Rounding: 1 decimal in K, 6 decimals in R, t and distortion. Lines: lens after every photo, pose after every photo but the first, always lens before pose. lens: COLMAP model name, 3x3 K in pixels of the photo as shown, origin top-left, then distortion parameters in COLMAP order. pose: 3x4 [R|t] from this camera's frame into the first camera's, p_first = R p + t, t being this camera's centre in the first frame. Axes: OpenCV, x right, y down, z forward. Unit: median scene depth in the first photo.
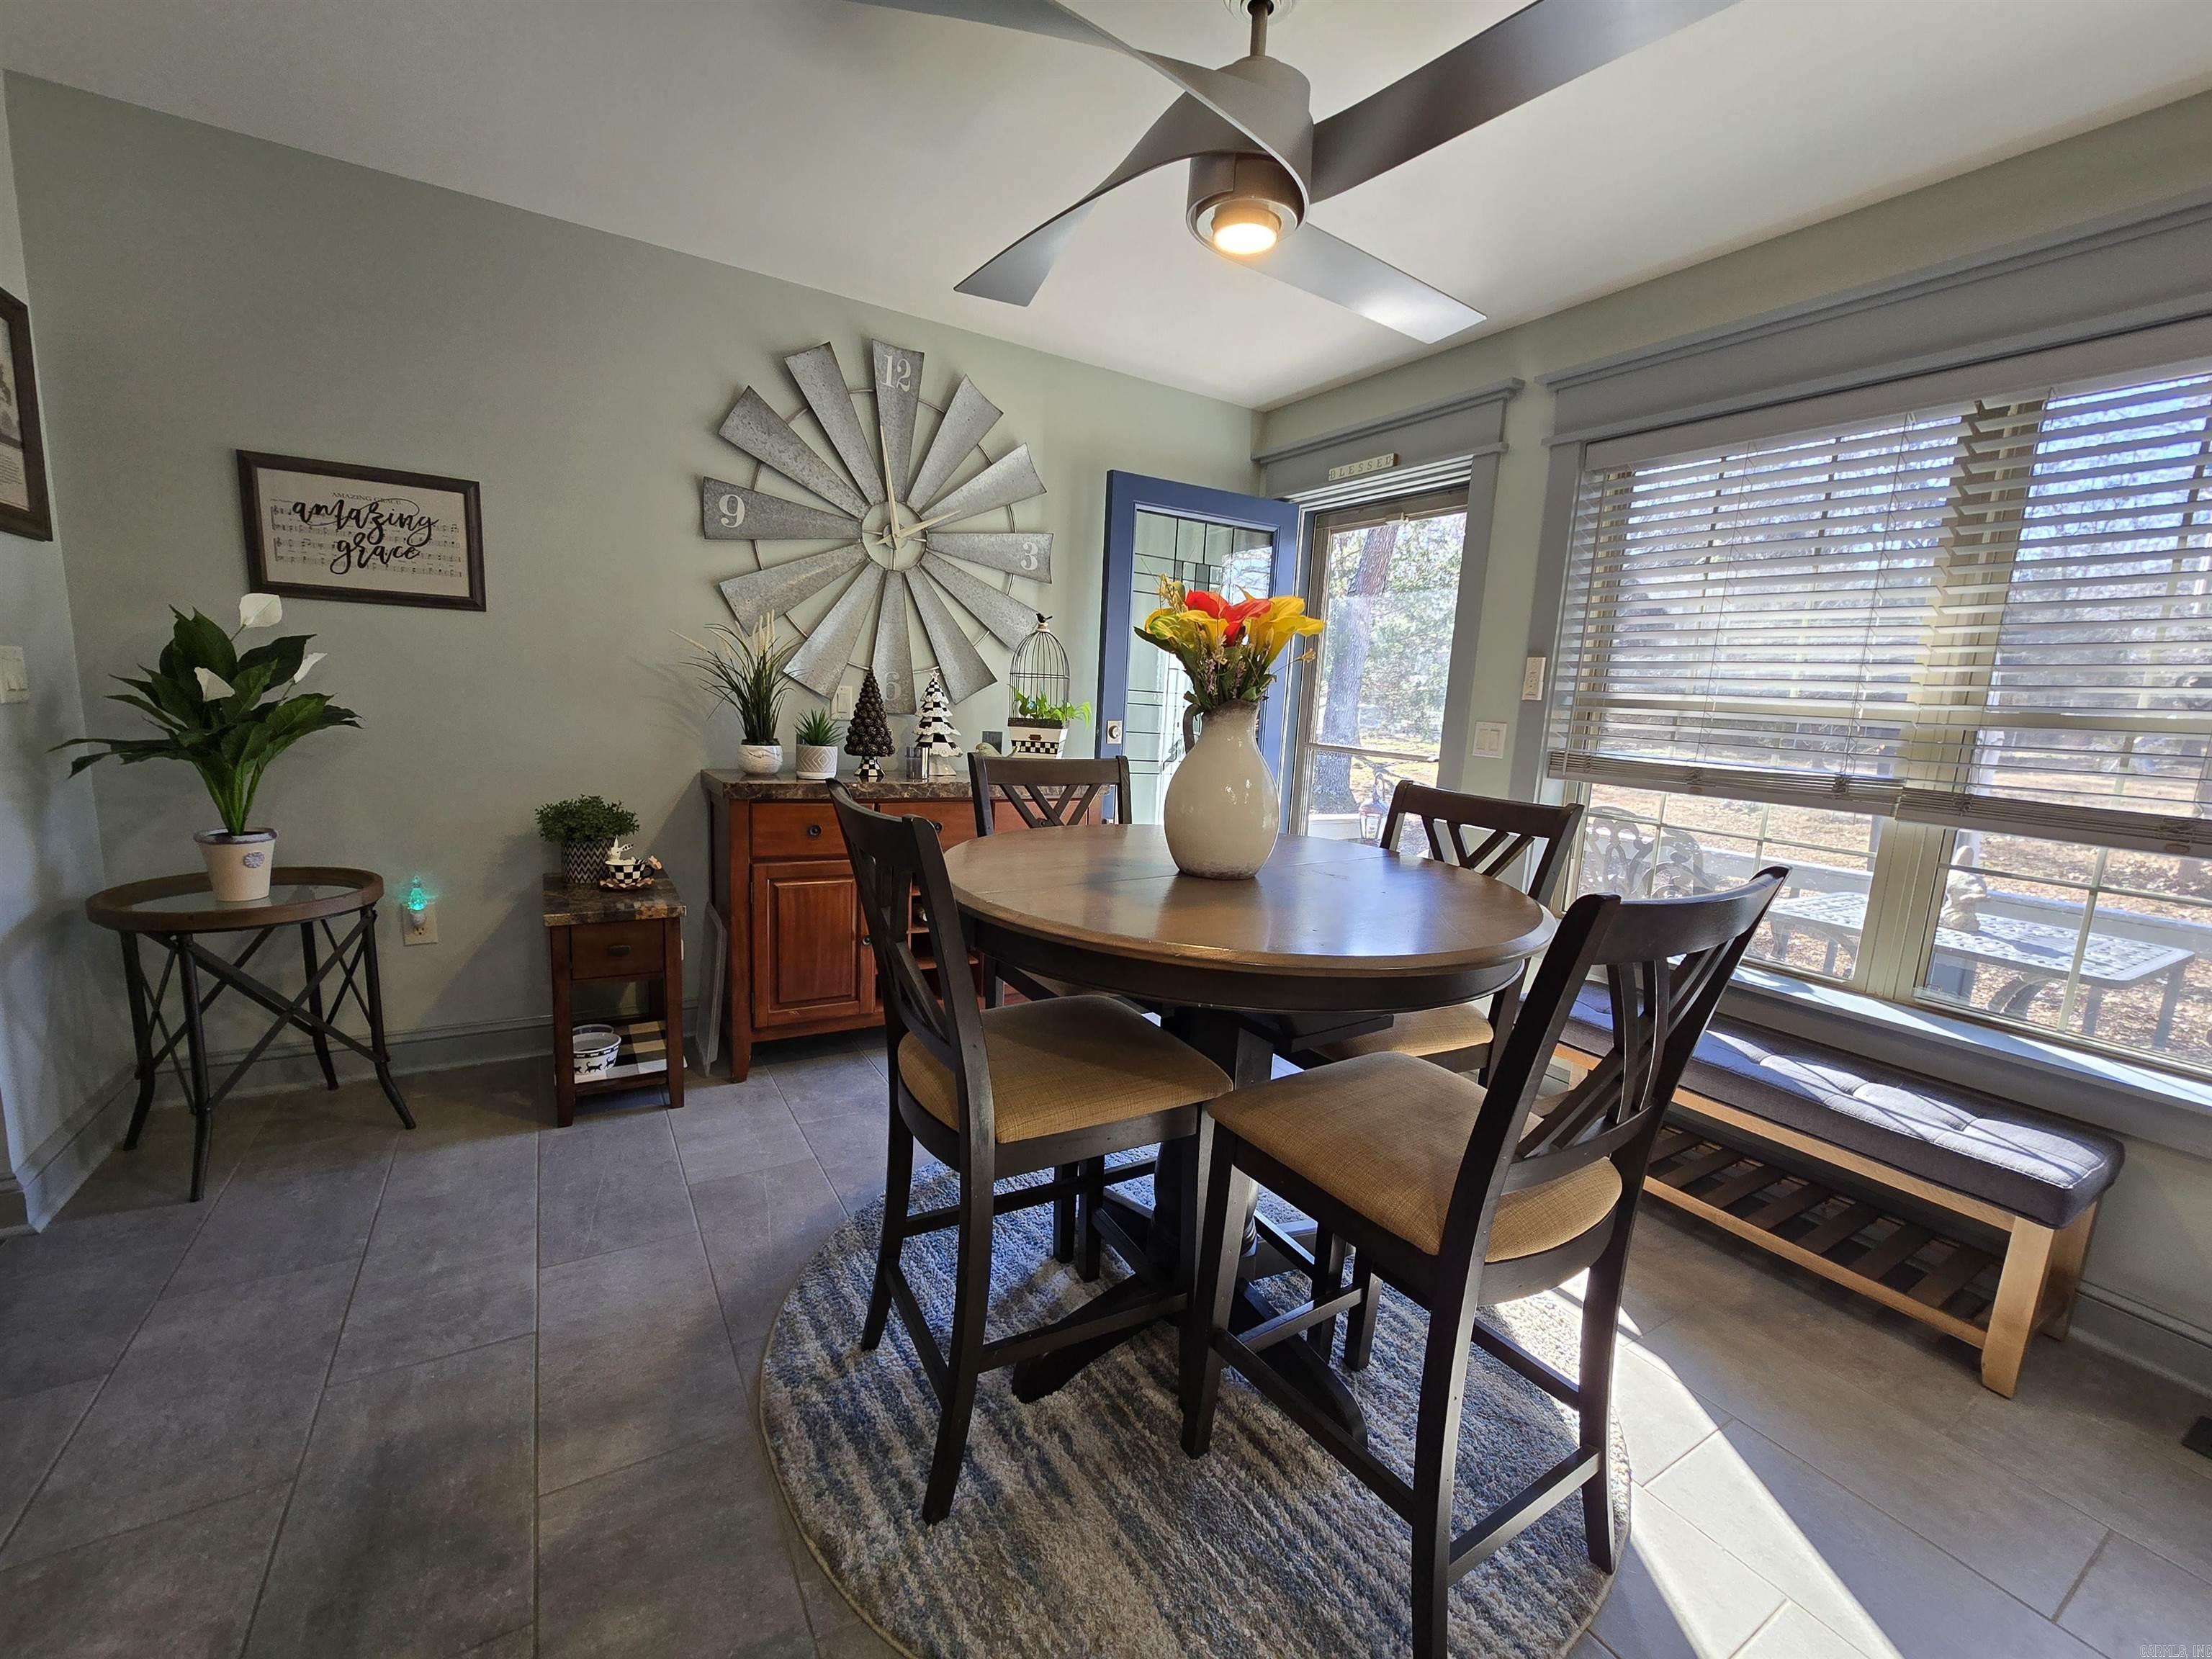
lens RADIAL K [[900.7, 0, 1106.0], [0, 900.7, 829.5], [0, 0, 1]] dist [-0.002903, -0.000889]
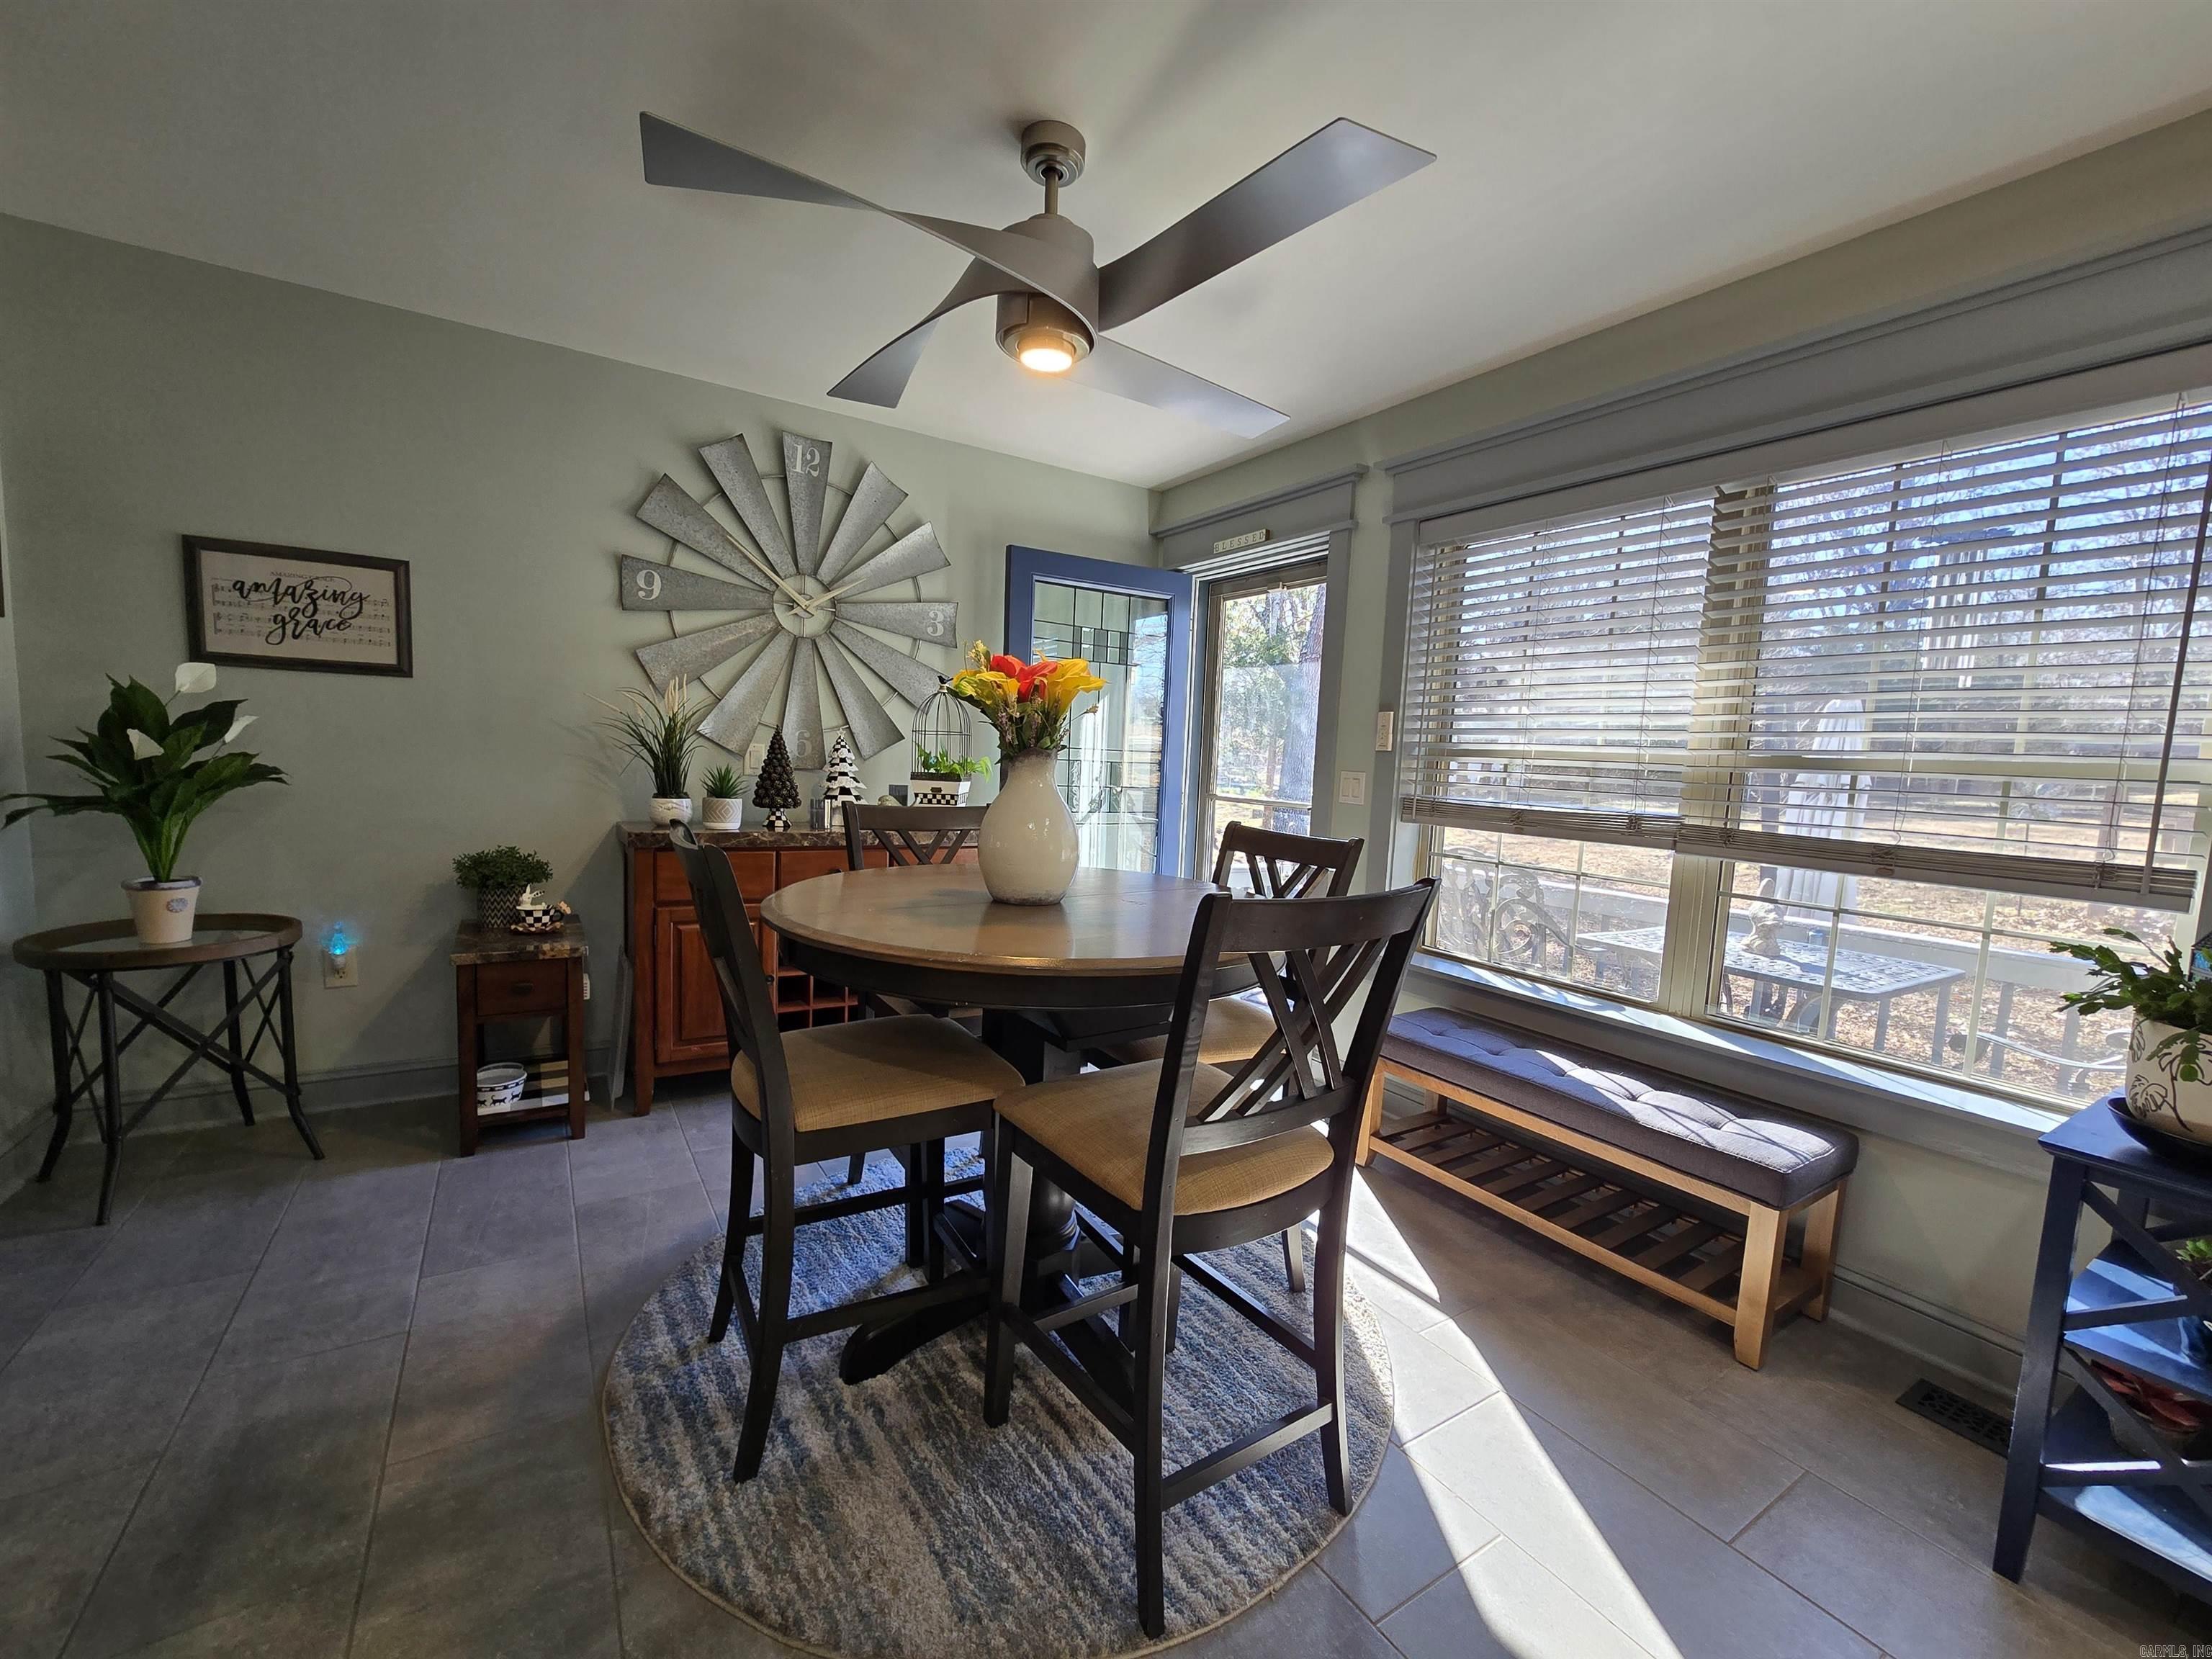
lens RADIAL K [[897.1, 0, 1098.2], [0, 897.1, 835.0], [0, 0, 1]] dist [-0.008403, 0.003189]
pose [[0.999834, -0.009959, 0.015281, 0.144349], [0.010854, 0.998161, -0.059639, 0.025290], [-0.014659, 0.059795, 0.998103, -0.095680]]
